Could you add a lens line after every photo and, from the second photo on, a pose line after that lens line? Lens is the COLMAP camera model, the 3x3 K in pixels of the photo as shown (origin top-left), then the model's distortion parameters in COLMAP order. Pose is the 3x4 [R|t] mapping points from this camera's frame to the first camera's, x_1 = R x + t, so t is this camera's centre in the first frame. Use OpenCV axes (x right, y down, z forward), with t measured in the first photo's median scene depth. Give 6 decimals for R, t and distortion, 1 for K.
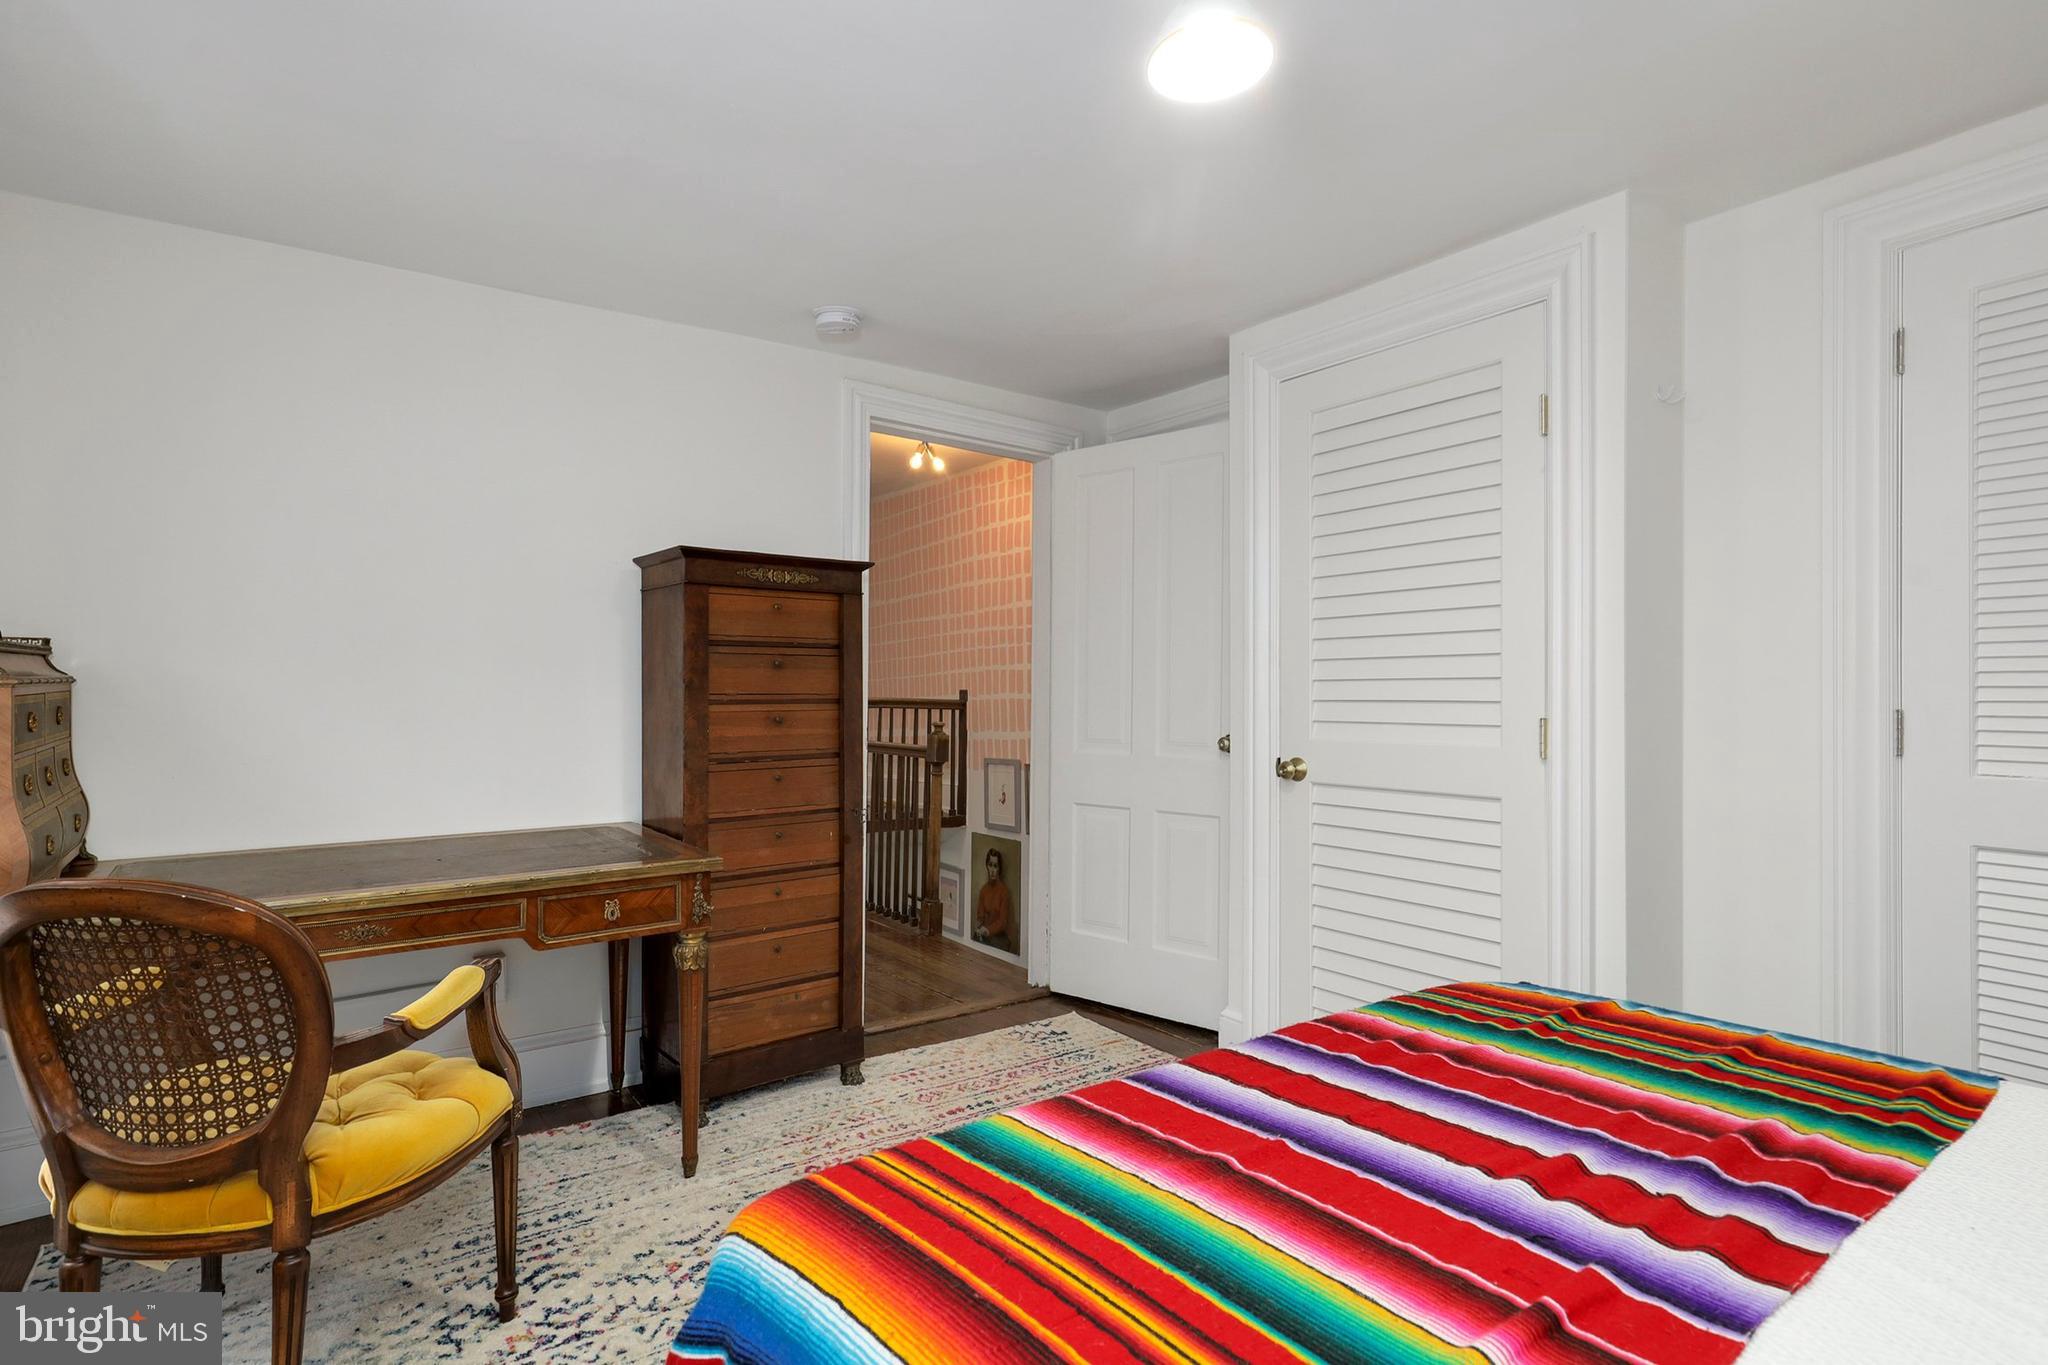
lens RADIAL K [[959.3, 0, 1036.7], [0, 959.3, 687.4], [0, 0, 1]] dist [-0.001105, 0.000247]
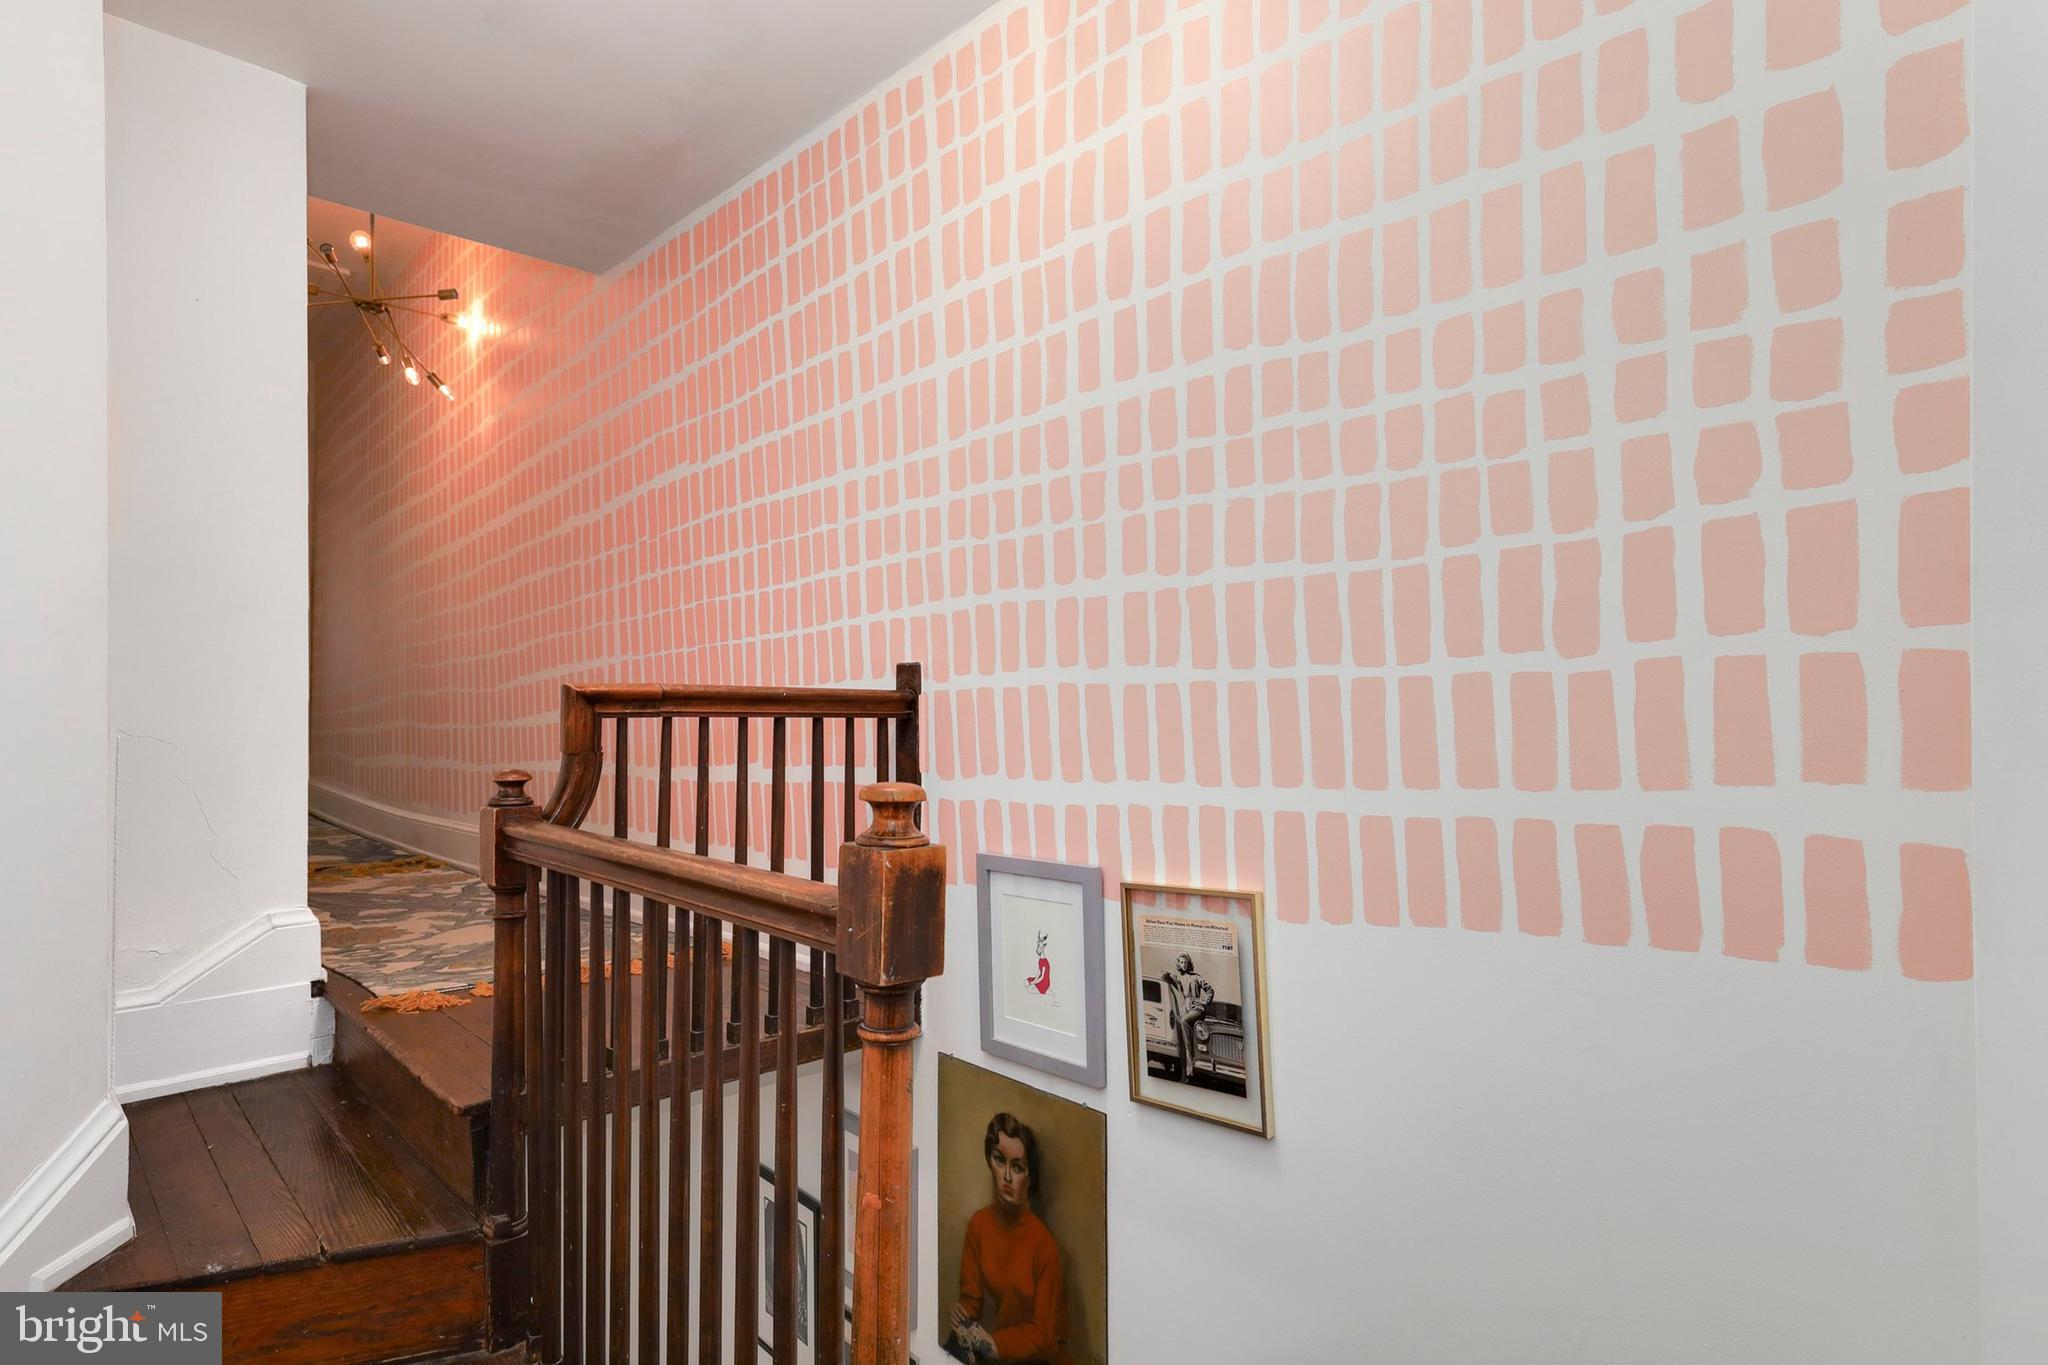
lens RADIAL K [[959.3, 0, 1036.7], [0, 959.3, 687.4], [0, 0, 1]] dist [-0.001105, 0.000247]
pose [[0.990548, -0.012381, 0.136608, -0.079744], [0.011952, 0.999921, 0.003956, 0.011137], [-0.136646, -0.002286, 0.990617, 0.642396]]
